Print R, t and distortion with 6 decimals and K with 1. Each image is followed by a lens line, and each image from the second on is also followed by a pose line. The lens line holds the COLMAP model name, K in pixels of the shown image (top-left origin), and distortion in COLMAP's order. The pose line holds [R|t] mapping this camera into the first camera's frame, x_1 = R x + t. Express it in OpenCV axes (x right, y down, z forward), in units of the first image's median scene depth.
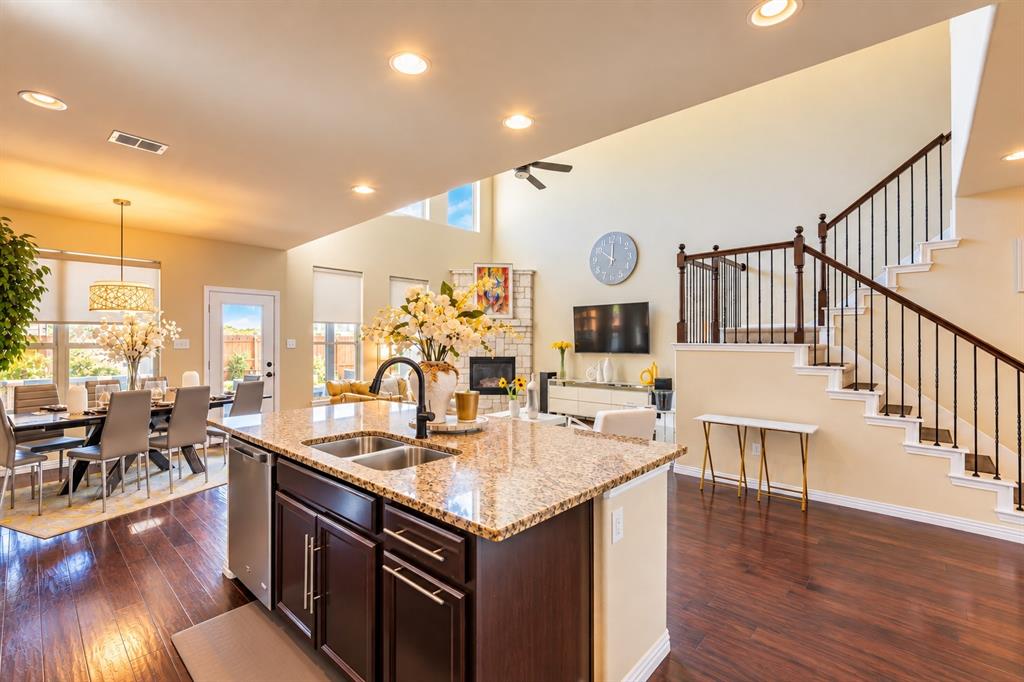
lens RADIAL K [[453.1, 0, 514.3], [0, 453.1, 342.9], [0, 0, 1]] dist [0.002414, 0.000095]
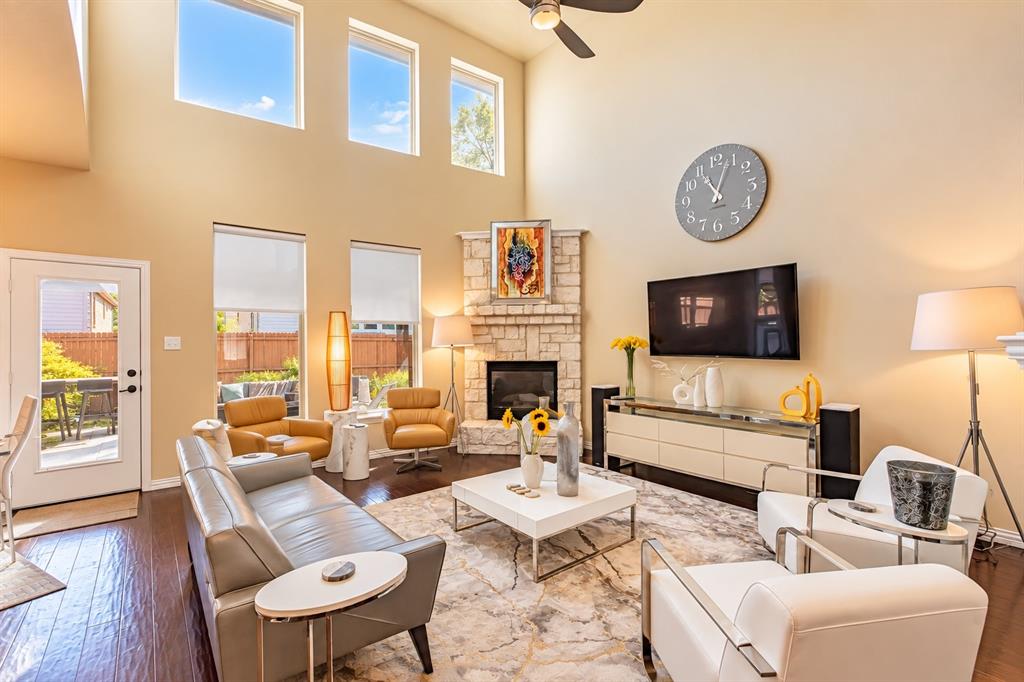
lens RADIAL K [[453.1, 0, 504.1], [0, 453.1, 336.2], [0, 0, 1]] dist [0.002414, 0.000095]
pose [[0.985257, -0.007153, -0.170931, 0.044401], [0.005451, 0.999931, -0.010424, 0.000343], [0.170993, 0.009339, 0.985228, 0.372911]]
